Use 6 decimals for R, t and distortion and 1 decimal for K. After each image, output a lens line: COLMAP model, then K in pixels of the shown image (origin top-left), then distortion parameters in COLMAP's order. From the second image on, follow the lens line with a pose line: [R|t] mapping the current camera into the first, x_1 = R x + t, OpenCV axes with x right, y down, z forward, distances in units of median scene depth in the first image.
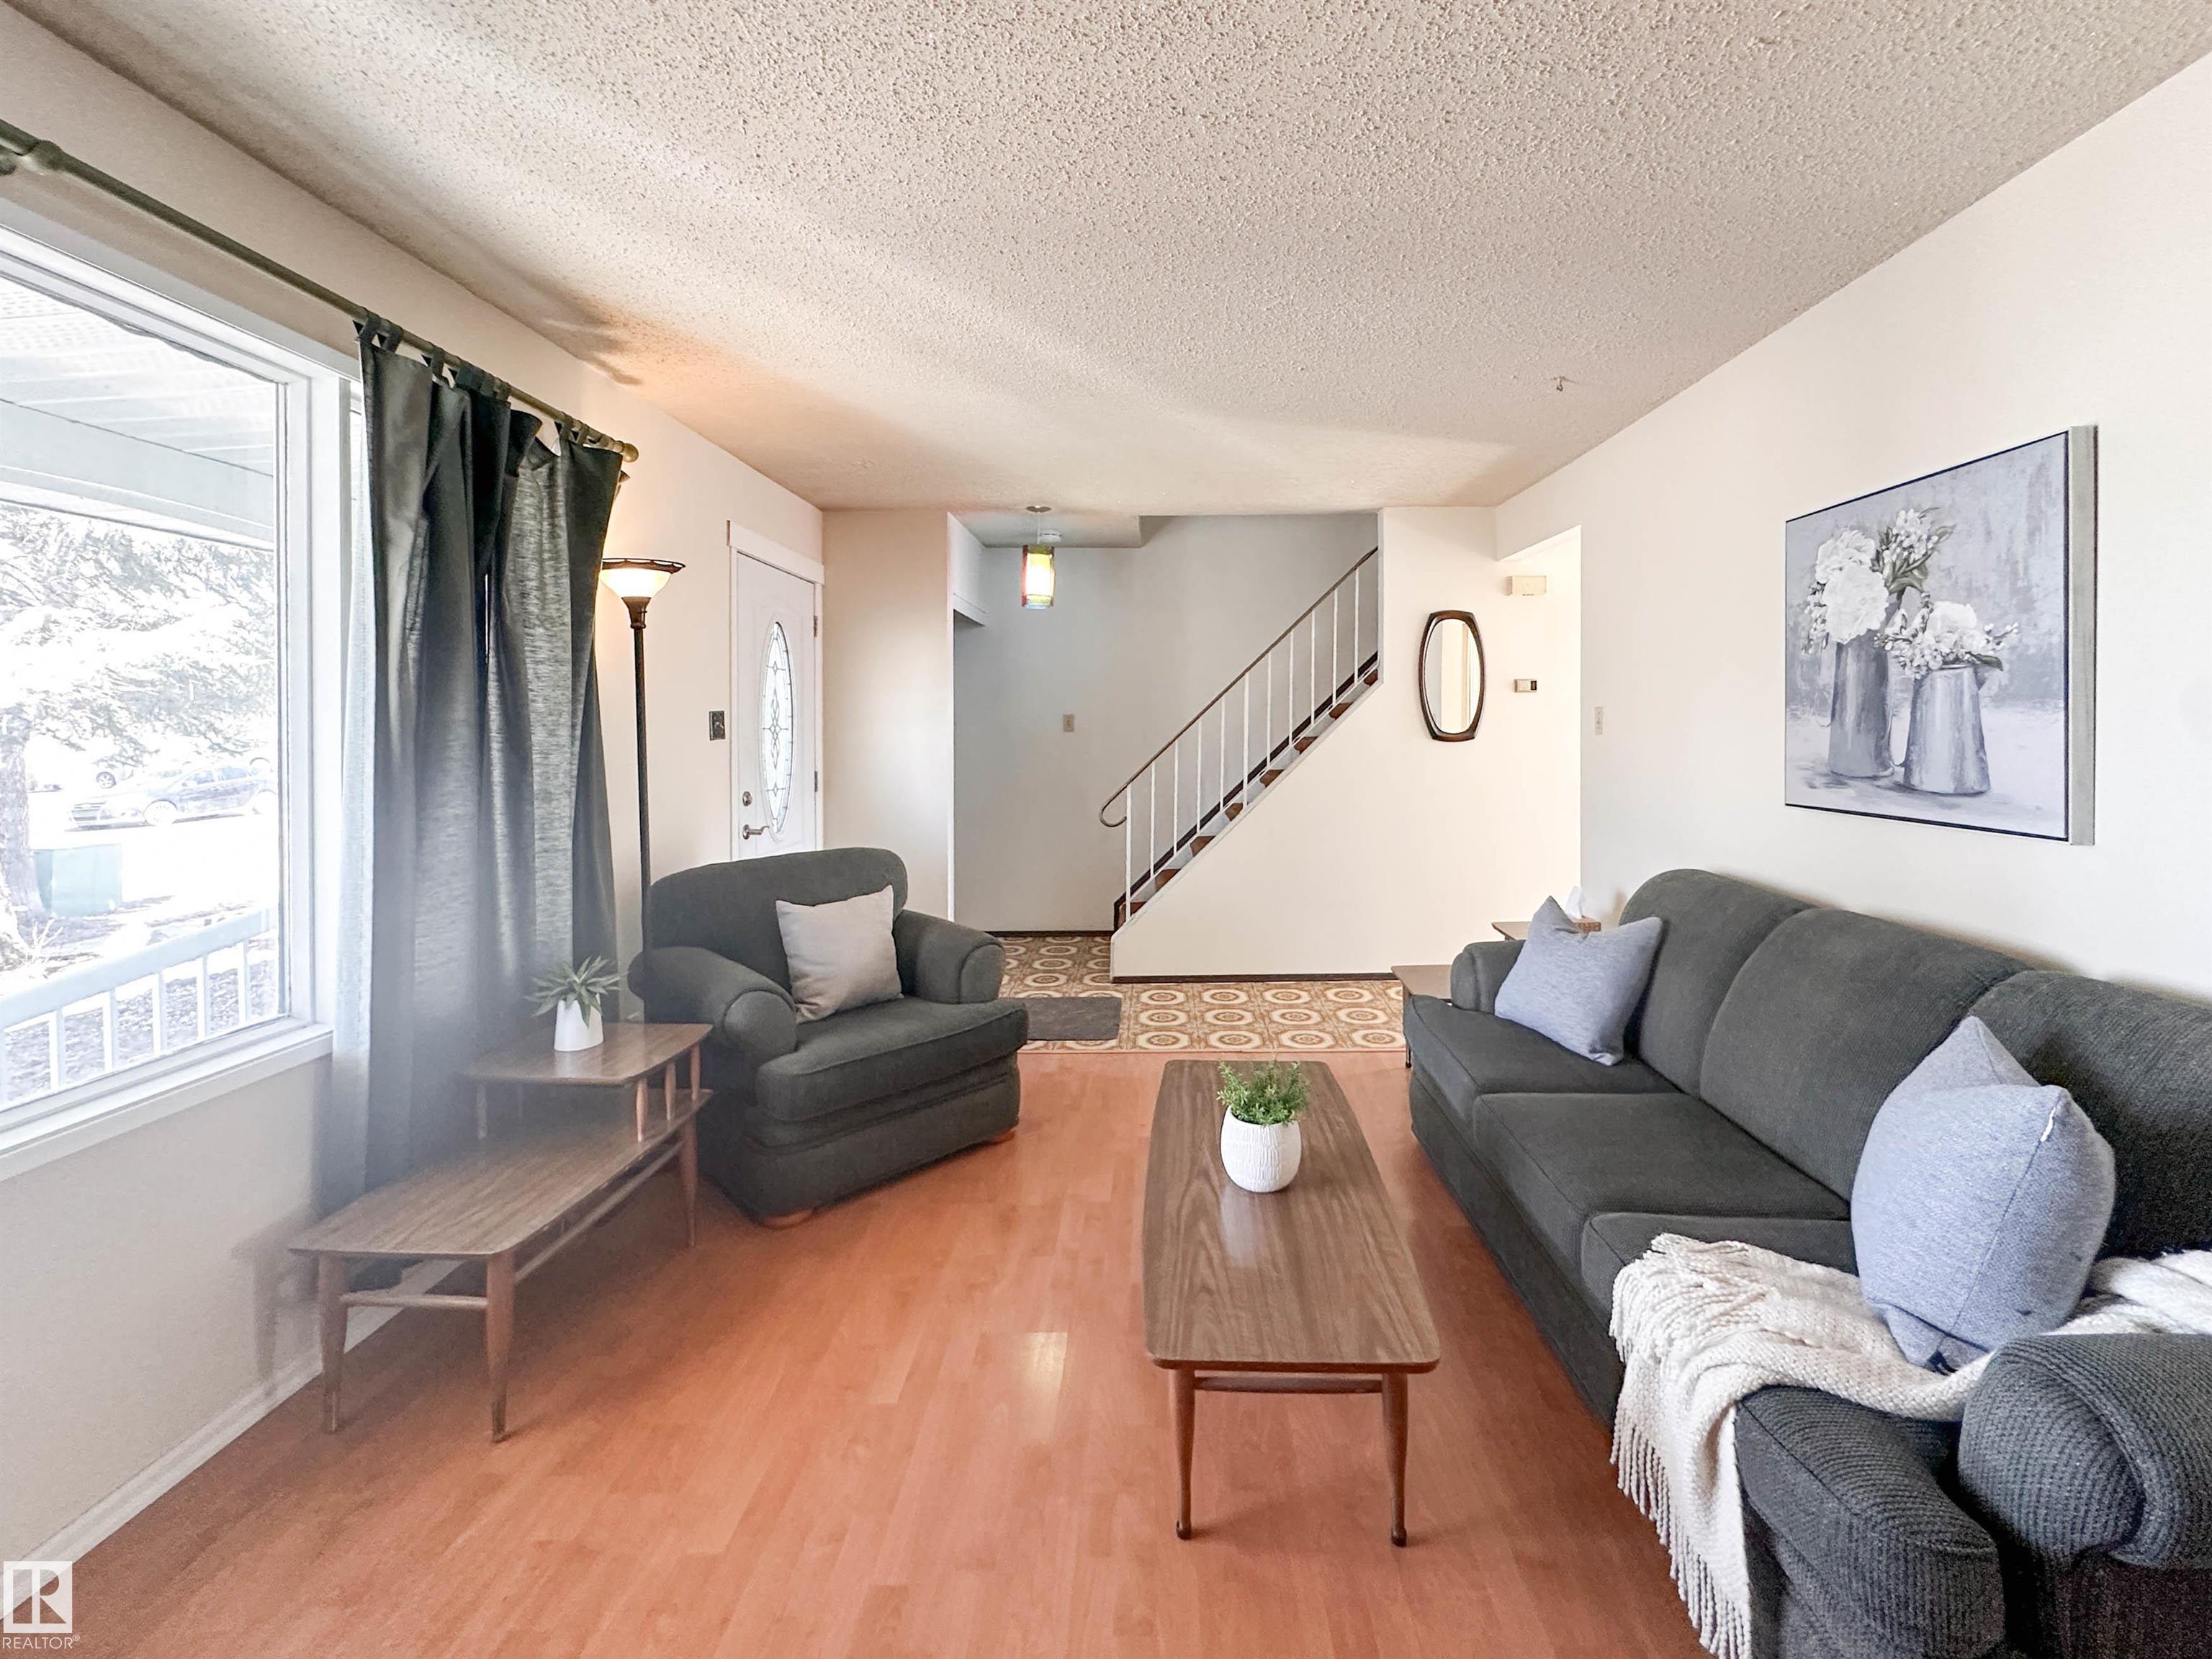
lens RADIAL K [[881.7, 0, 1173.7], [0, 881.7, 734.3], [0, 0, 1]] dist [-0.000547, 0.000068]
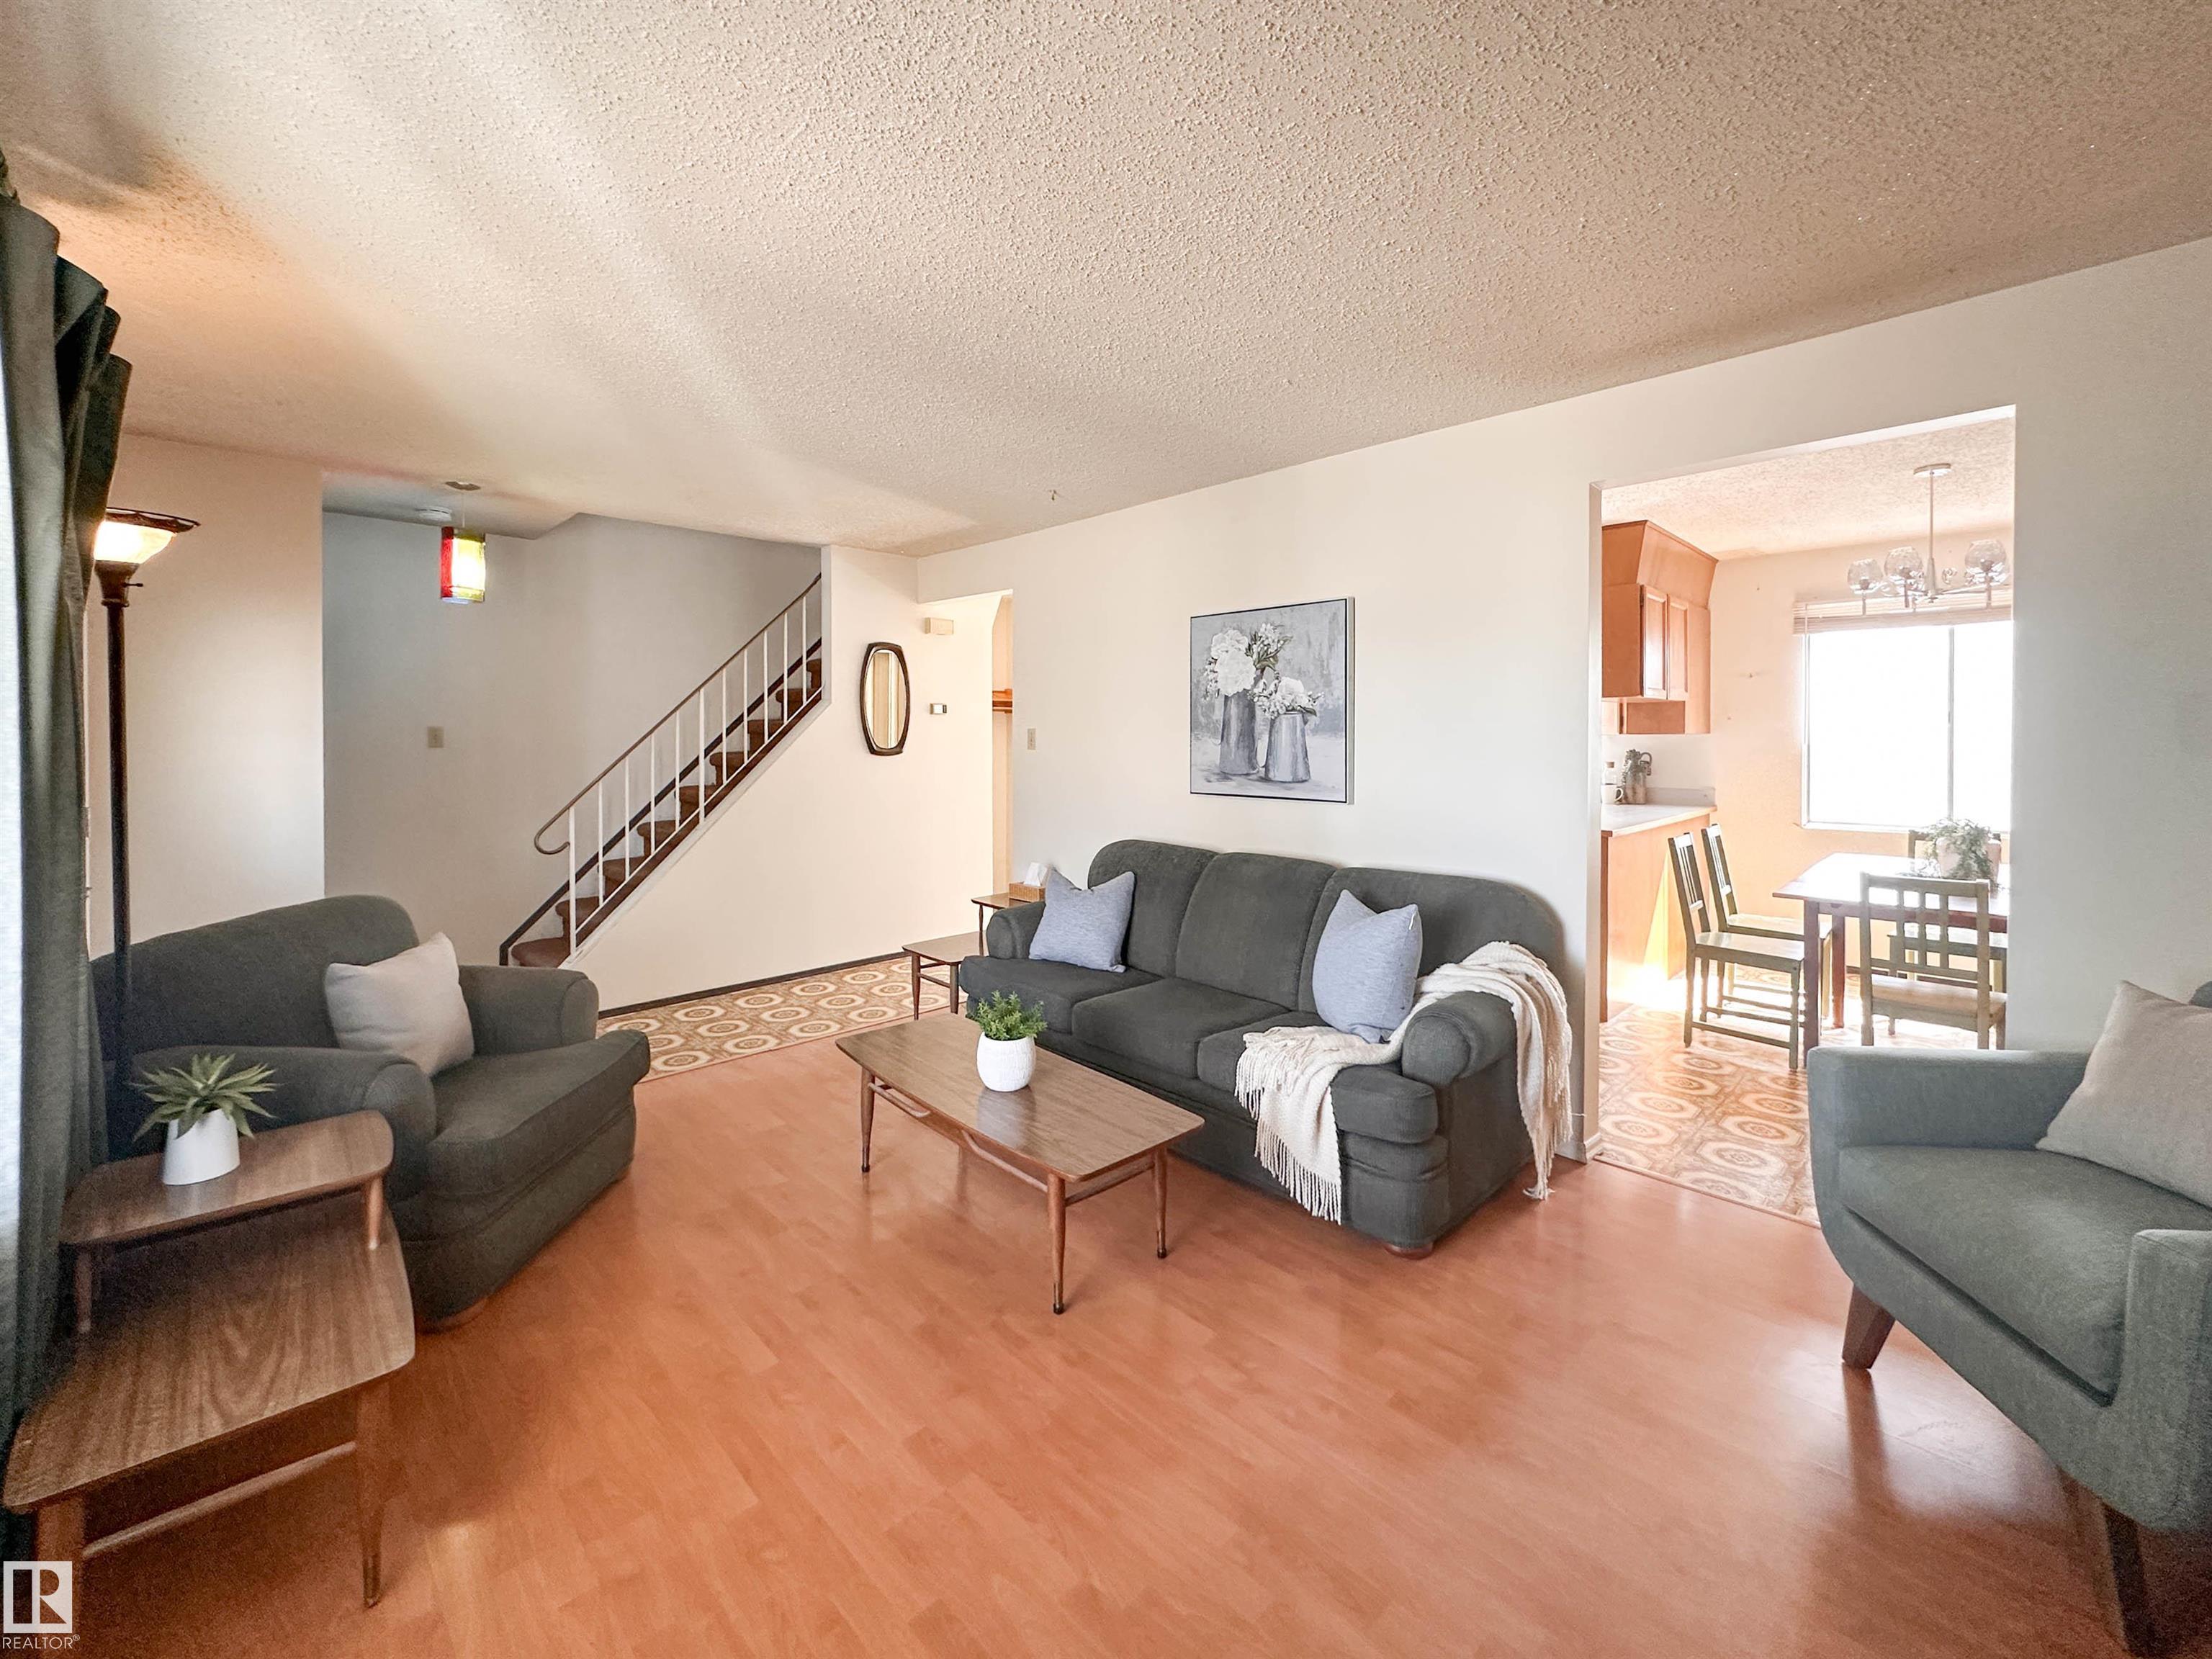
lens RADIAL K [[882.0, 0, 1068.5], [0, 882.0, 747.6], [0, 0, 1]] dist [0.001213, -0.000056]
pose [[0.739790, -0.003011, 0.672831, -0.641978], [0.002688, 0.999995, 0.001520, -0.007313], [-0.672833, 0.000684, 0.739794, -0.049120]]
